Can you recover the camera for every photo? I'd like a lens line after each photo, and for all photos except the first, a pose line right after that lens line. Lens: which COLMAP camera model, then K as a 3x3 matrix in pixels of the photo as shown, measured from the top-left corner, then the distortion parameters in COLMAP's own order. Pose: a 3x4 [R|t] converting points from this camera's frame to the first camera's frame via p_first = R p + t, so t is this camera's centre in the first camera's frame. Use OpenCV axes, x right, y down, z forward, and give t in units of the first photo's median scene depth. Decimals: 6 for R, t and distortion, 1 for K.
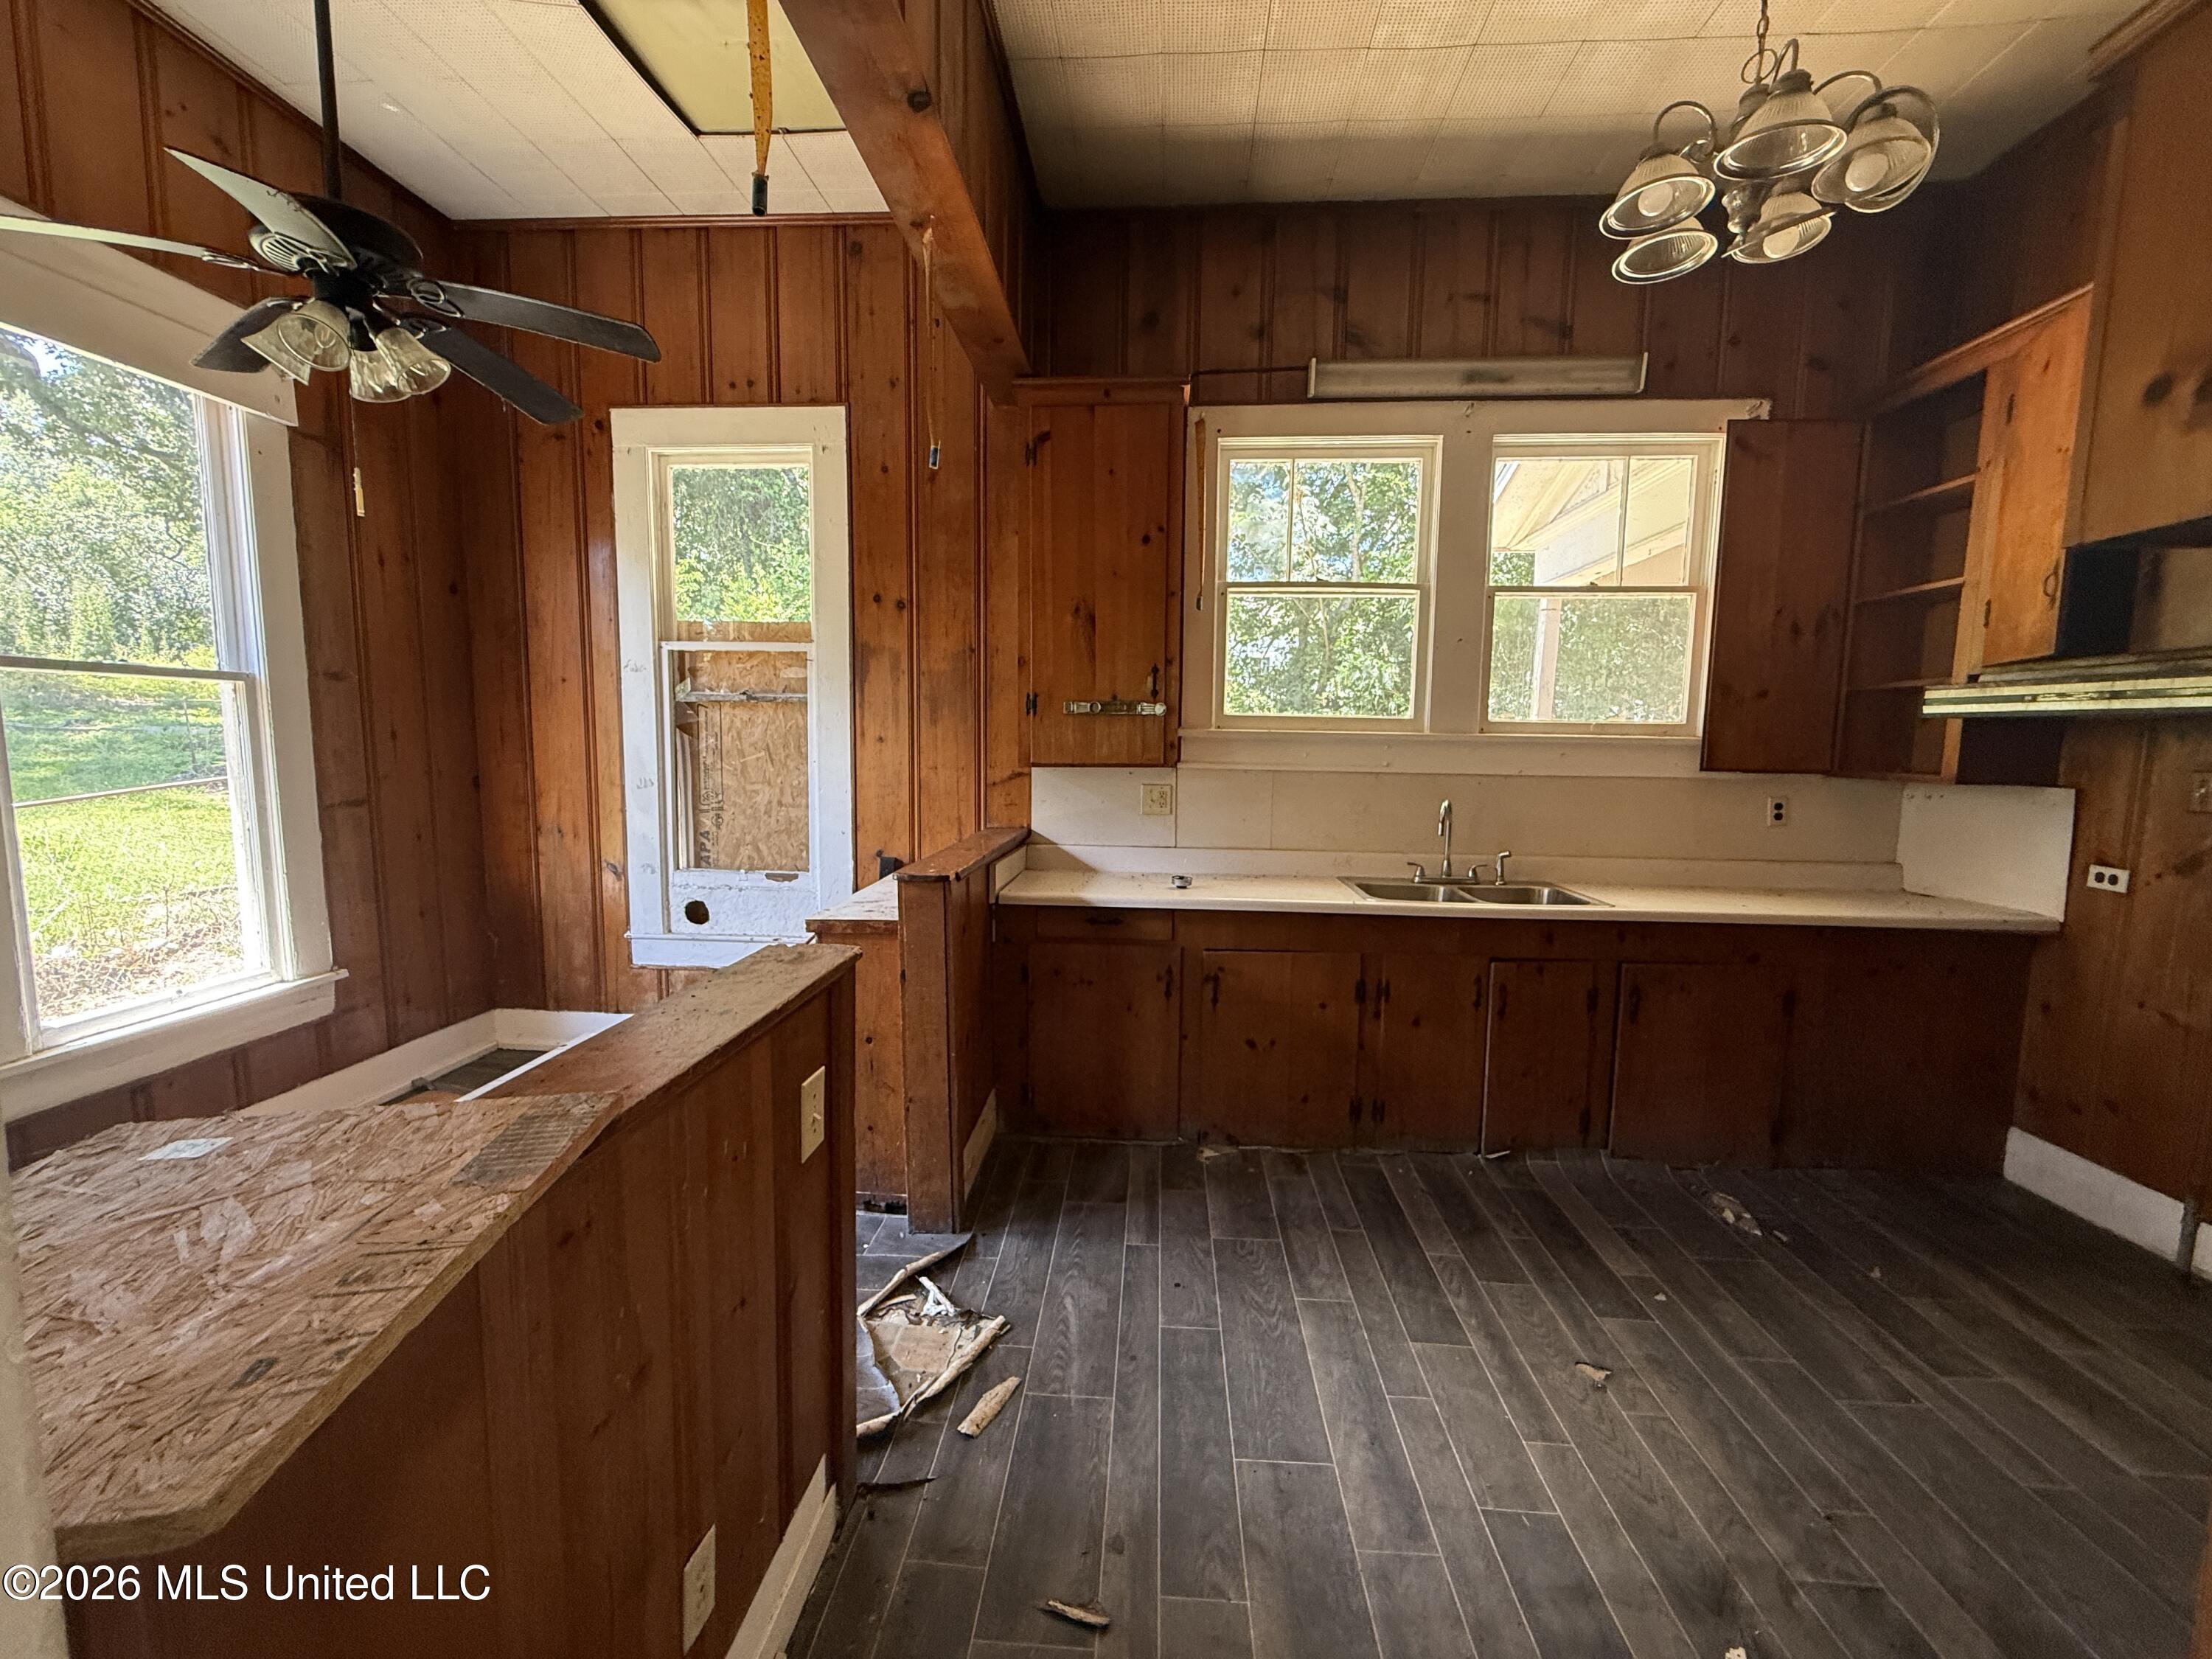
lens RADIAL K [[880.8, 0, 1100.7], [0, 880.8, 830.9], [0, 0, 1]] dist [0.000865, 0.000087]
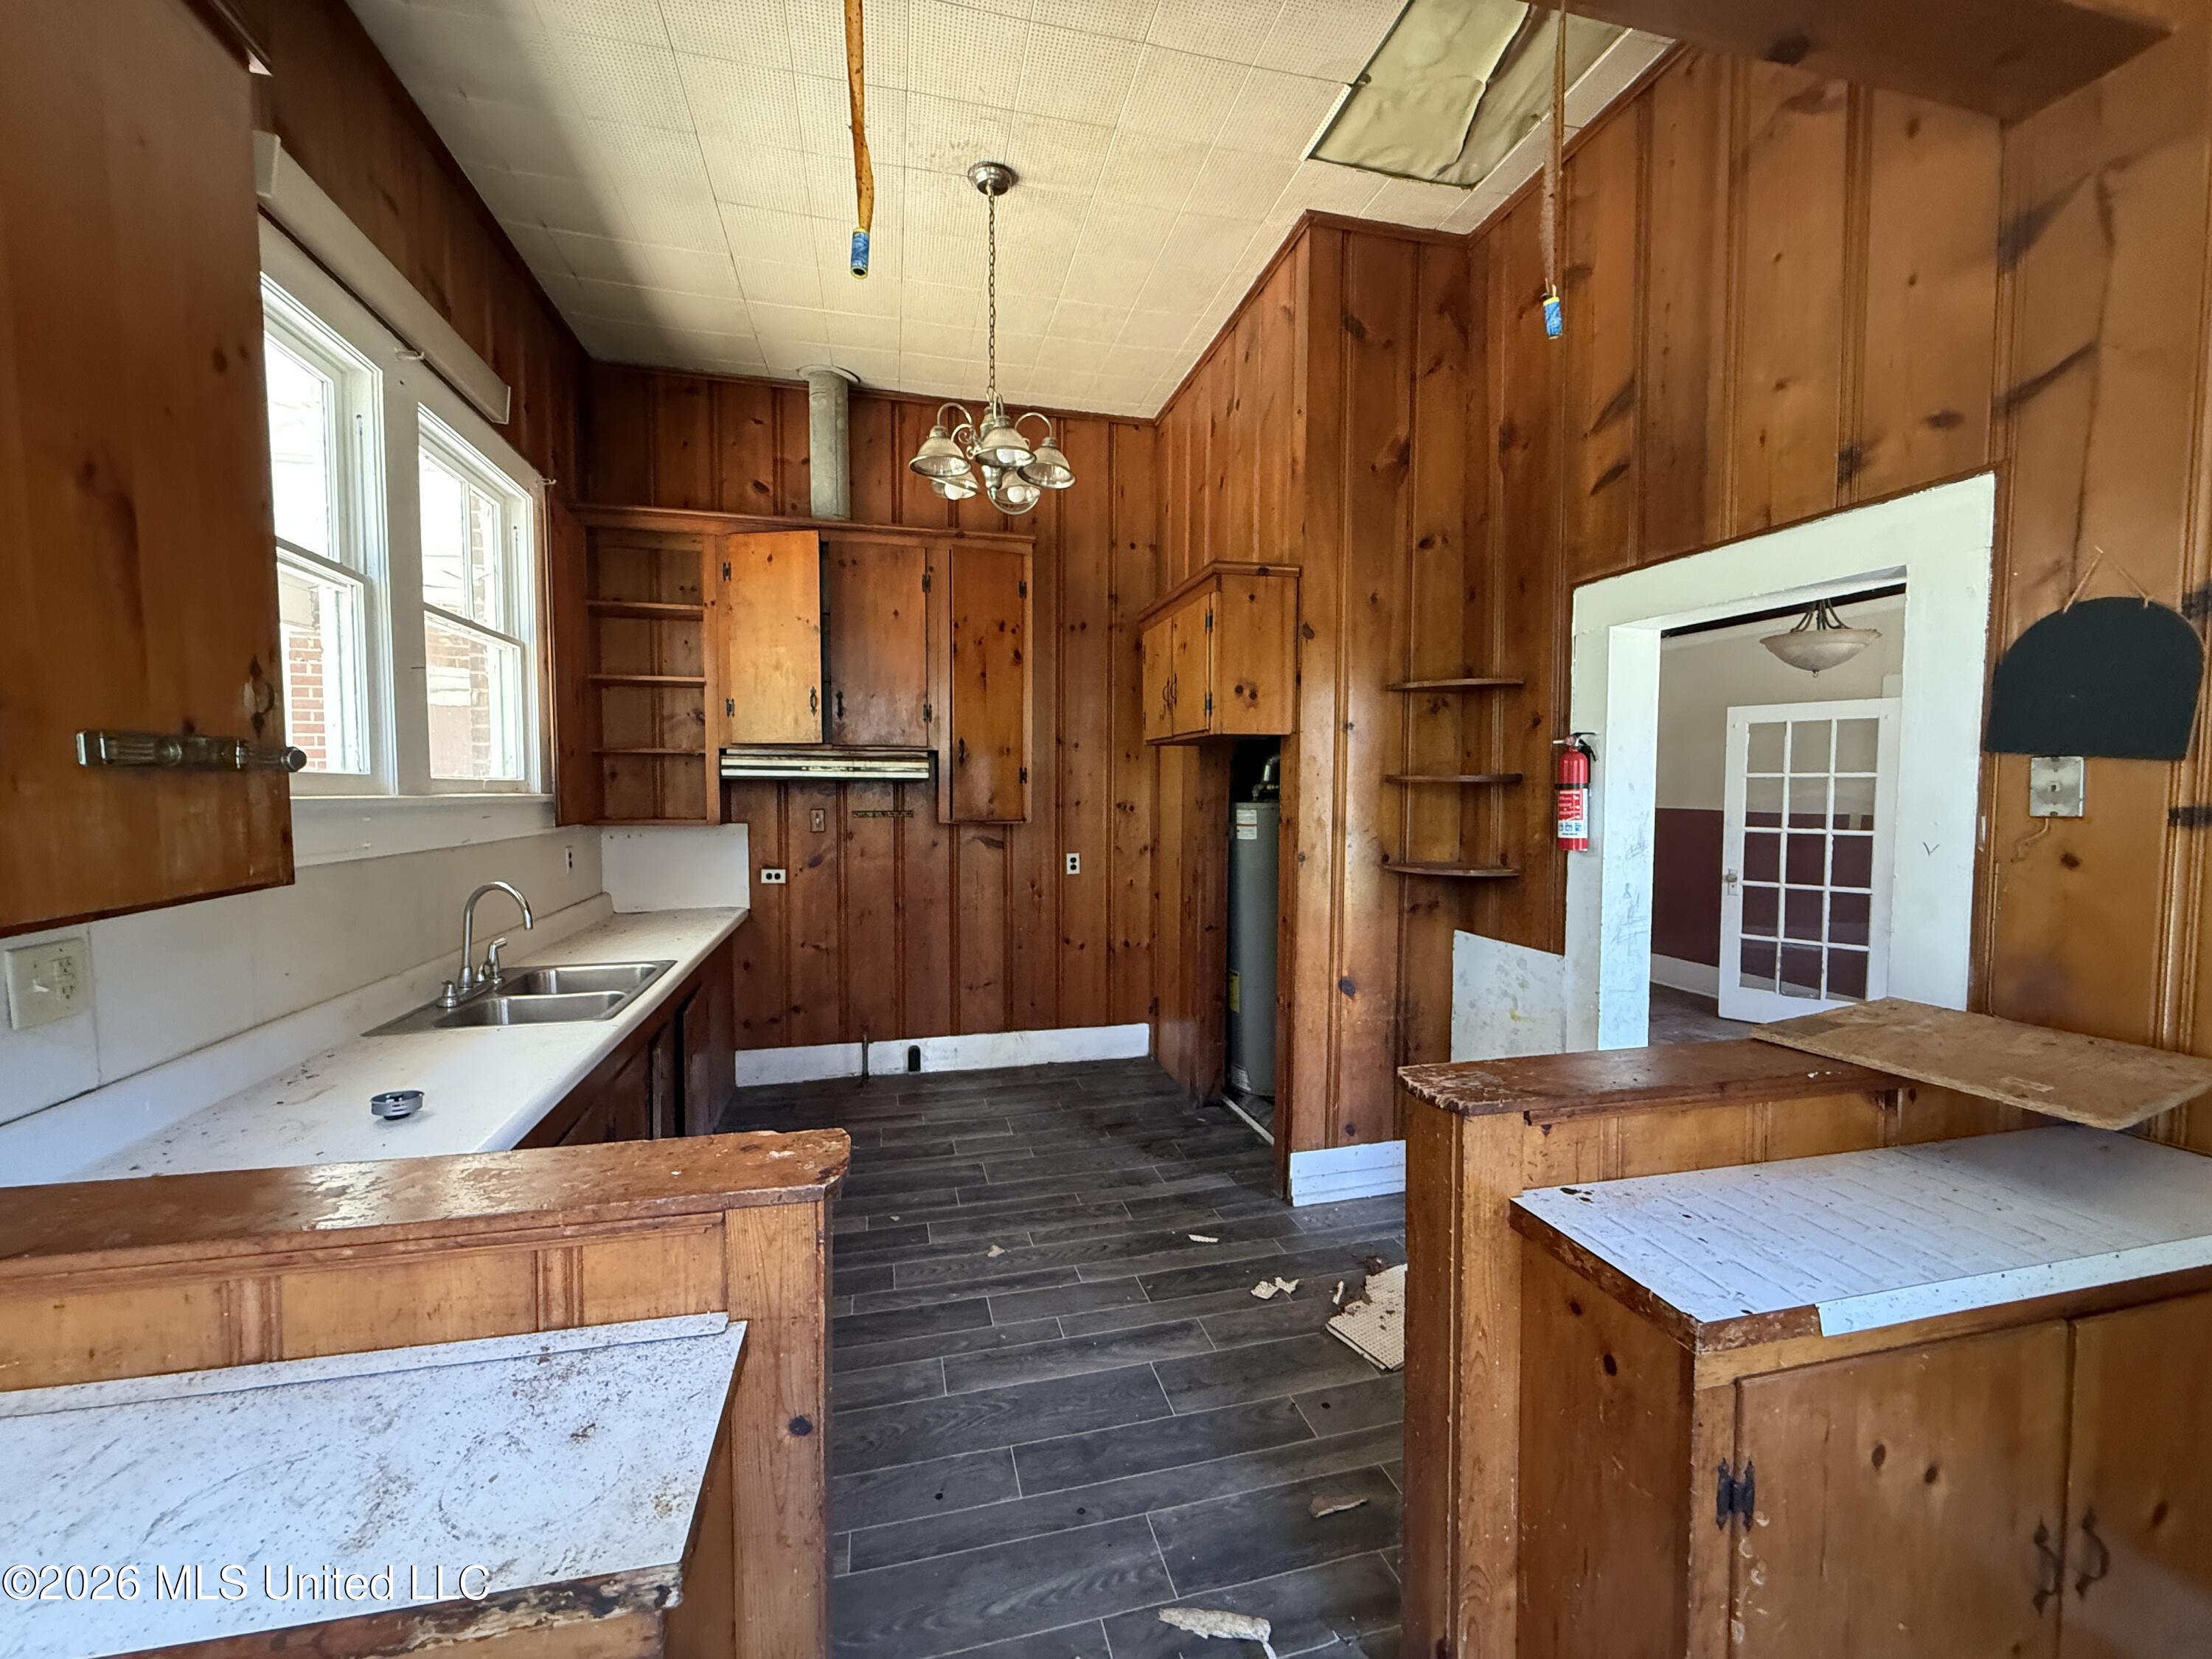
lens RADIAL K [[880.8, 0, 1100.7], [0, 880.8, 830.9], [0, 0, 1]] dist [0.000865, 0.000087]
pose [[-0.308662, -0.061750, 0.949165, -0.552875], [0.094306, 0.990987, 0.095138, -0.118461], [-0.946485, 0.118877, -0.300056, 0.836387]]
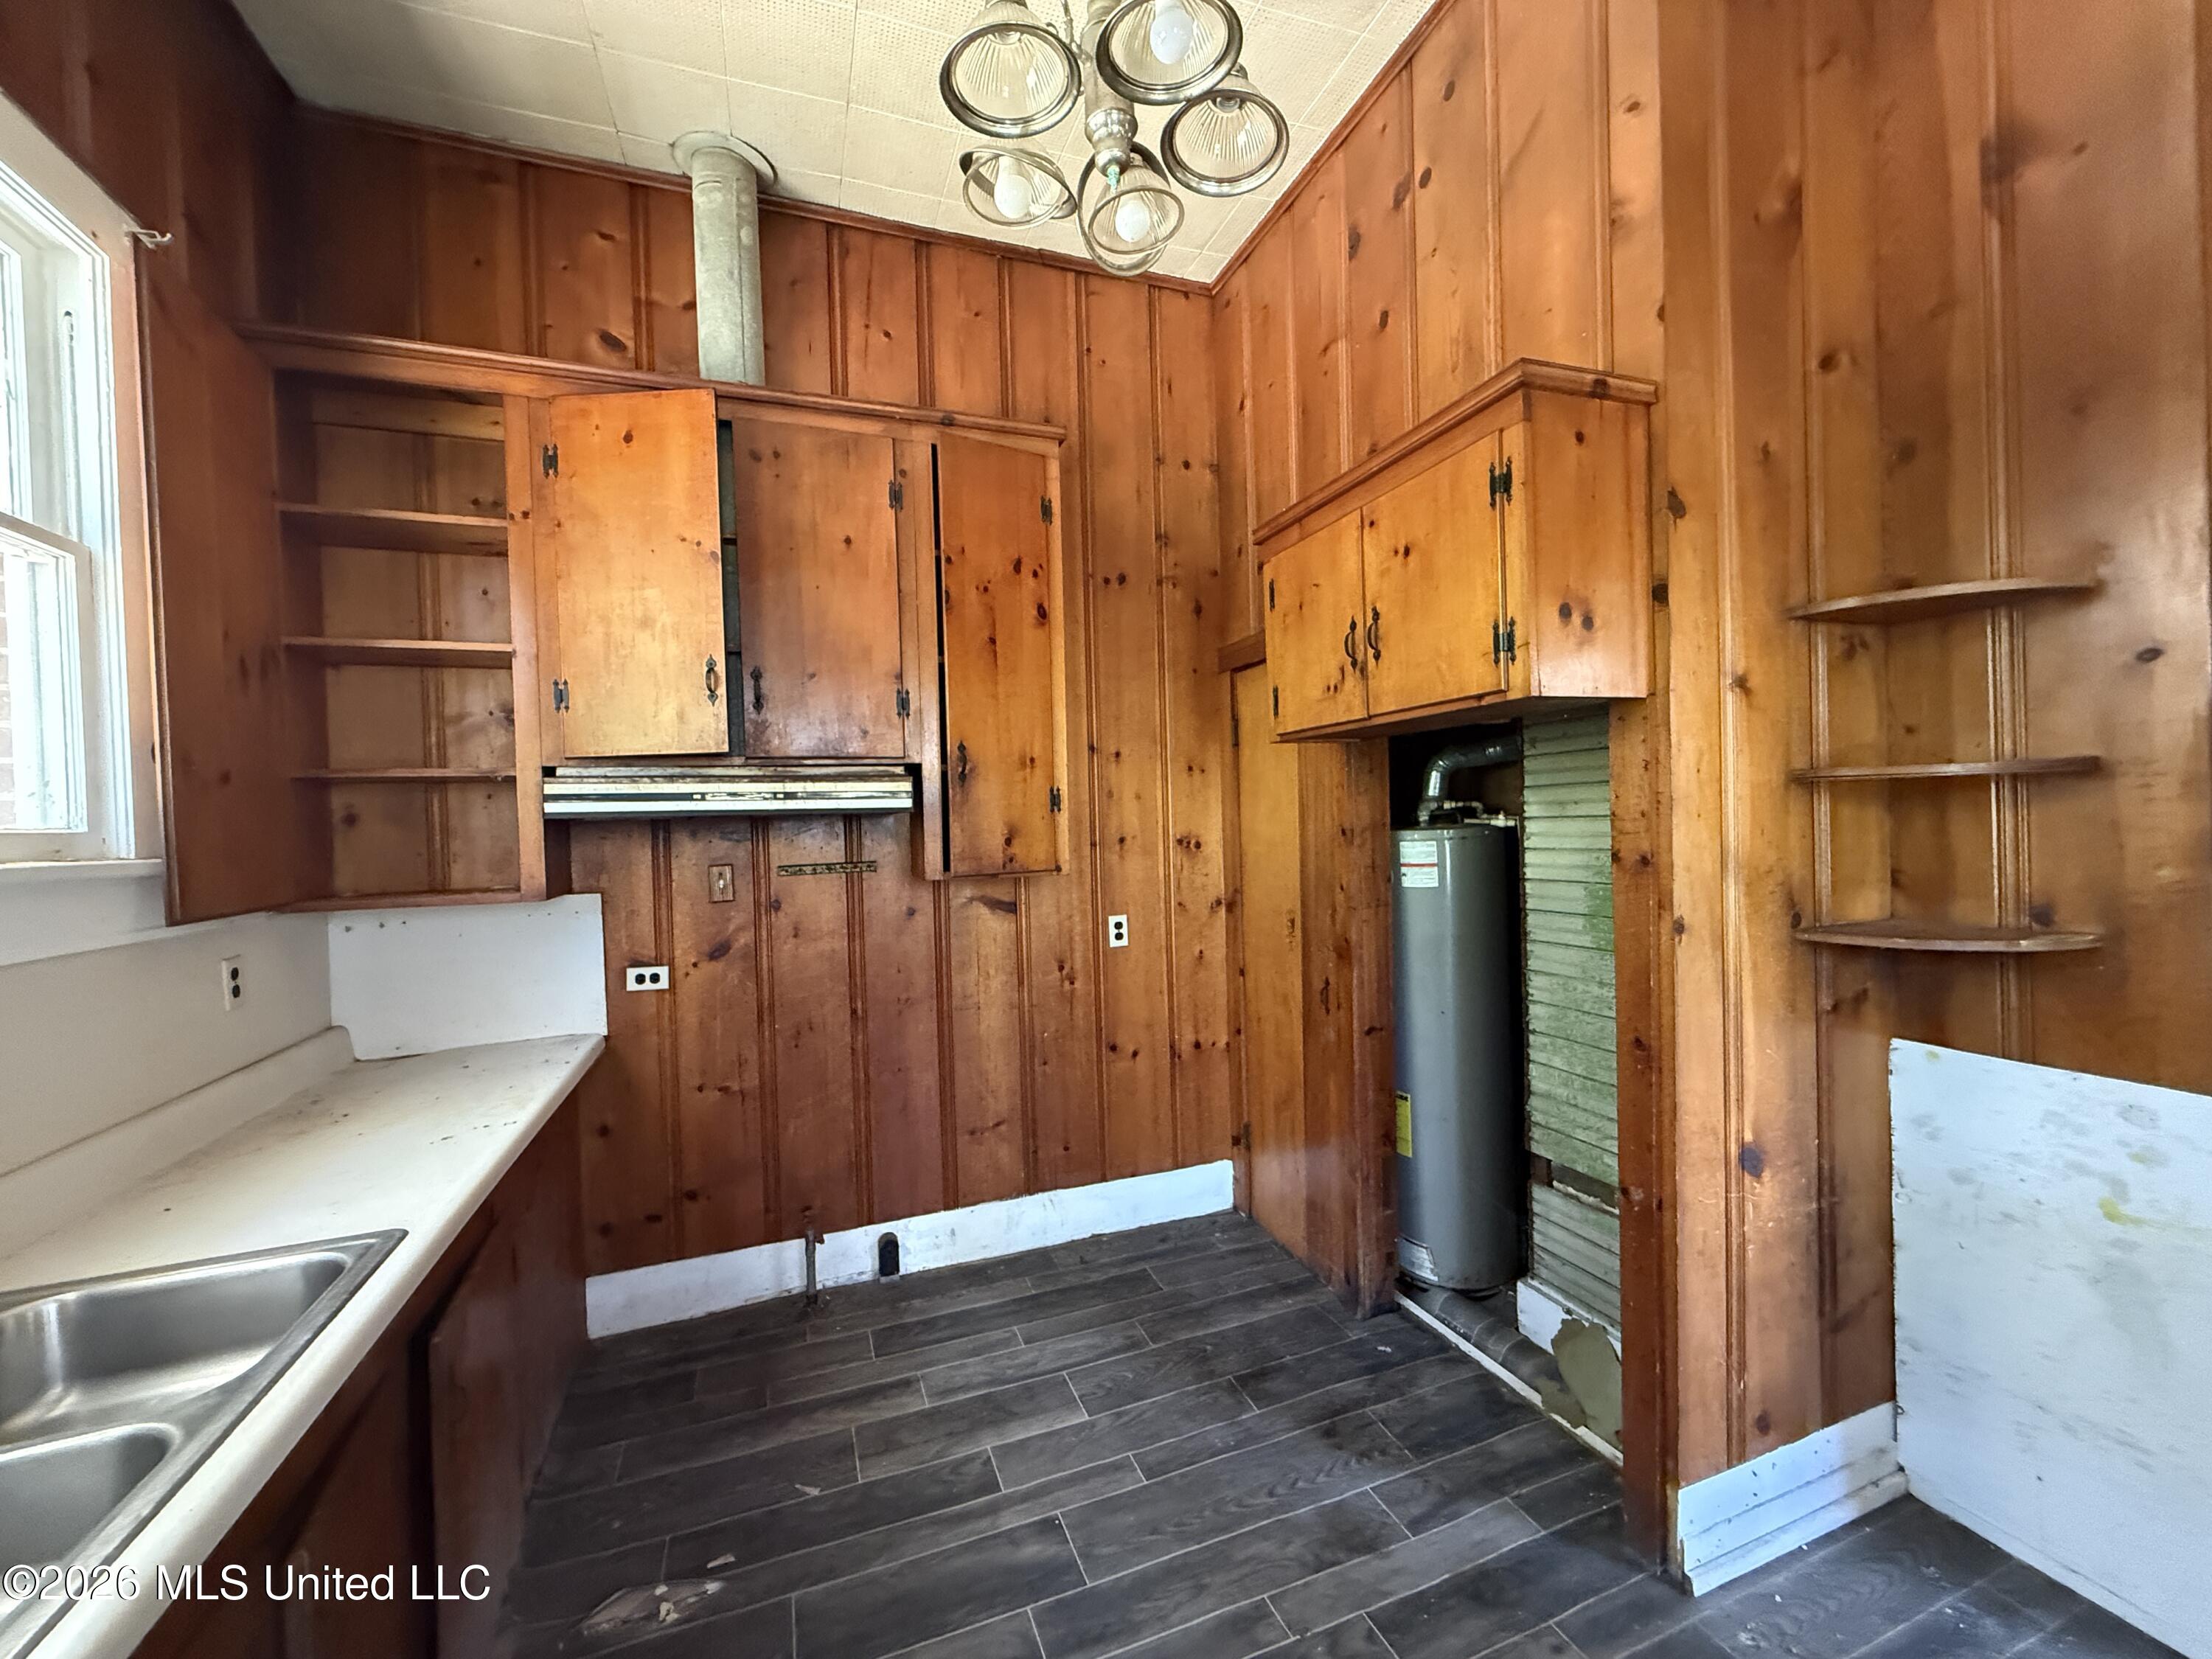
lens RADIAL K [[880.8, 0, 1100.7], [0, 880.8, 830.9], [0, 0, 1]] dist [0.000865, 0.000087]
pose [[-0.409768, -0.011786, 0.912114, 0.024731], [0.121575, 0.990290, 0.067414, -0.106839], [-0.904052, 0.138514, -0.404357, 0.846924]]
